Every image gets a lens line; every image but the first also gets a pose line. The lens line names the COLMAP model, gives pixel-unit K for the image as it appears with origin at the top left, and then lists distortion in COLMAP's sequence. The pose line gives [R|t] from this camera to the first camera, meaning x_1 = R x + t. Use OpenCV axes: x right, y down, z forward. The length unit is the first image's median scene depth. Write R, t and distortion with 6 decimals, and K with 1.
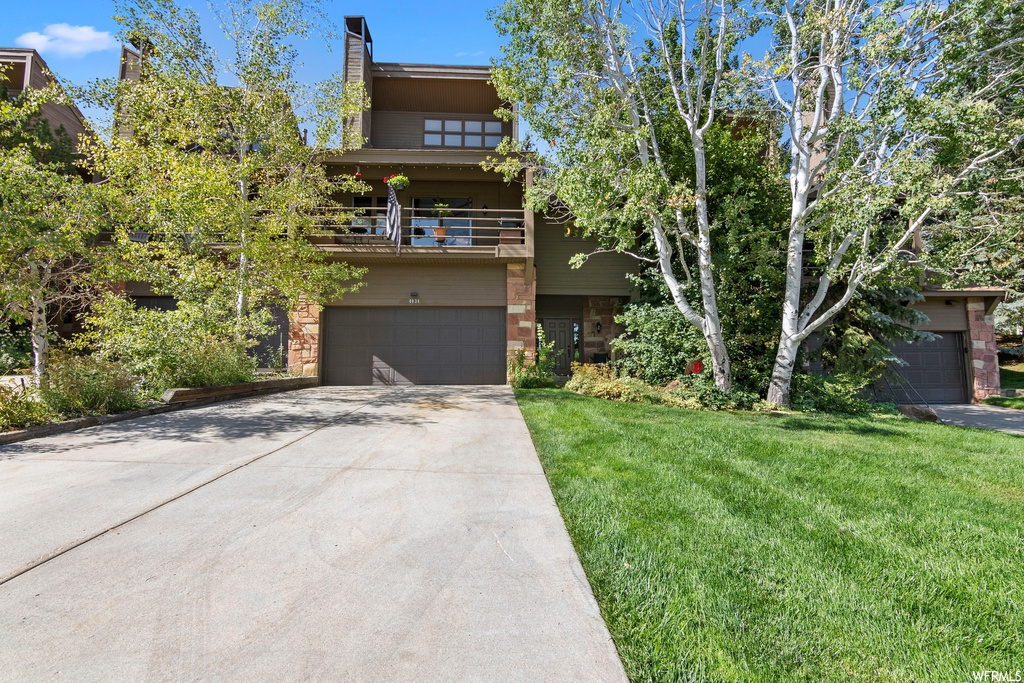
lens RADIAL K [[531.0, 0, 501.4], [0, 531.0, 336.6], [0, 0, 1]] dist [0.001661, 0.002819]
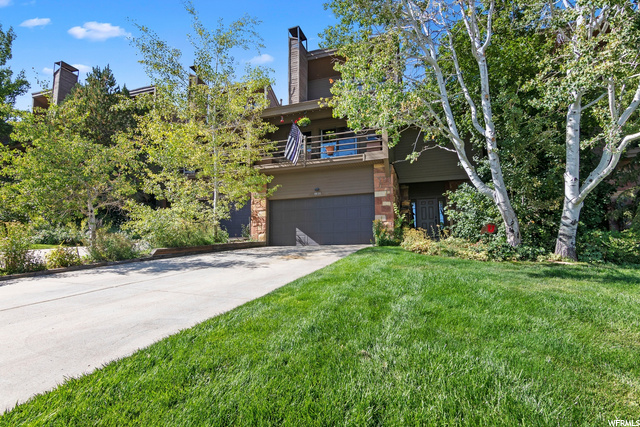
lens RADIAL K [[331.8, 0, 315.8], [0, 331.8, 218.0], [0, 0, 1]] dist [0.001661, 0.002819]
pose [[0.924465, -0.045010, -0.378601, 0.240953], [0.047198, 0.998879, -0.003506, 0.012733], [0.378334, -0.014628, 0.925553, 0.066734]]
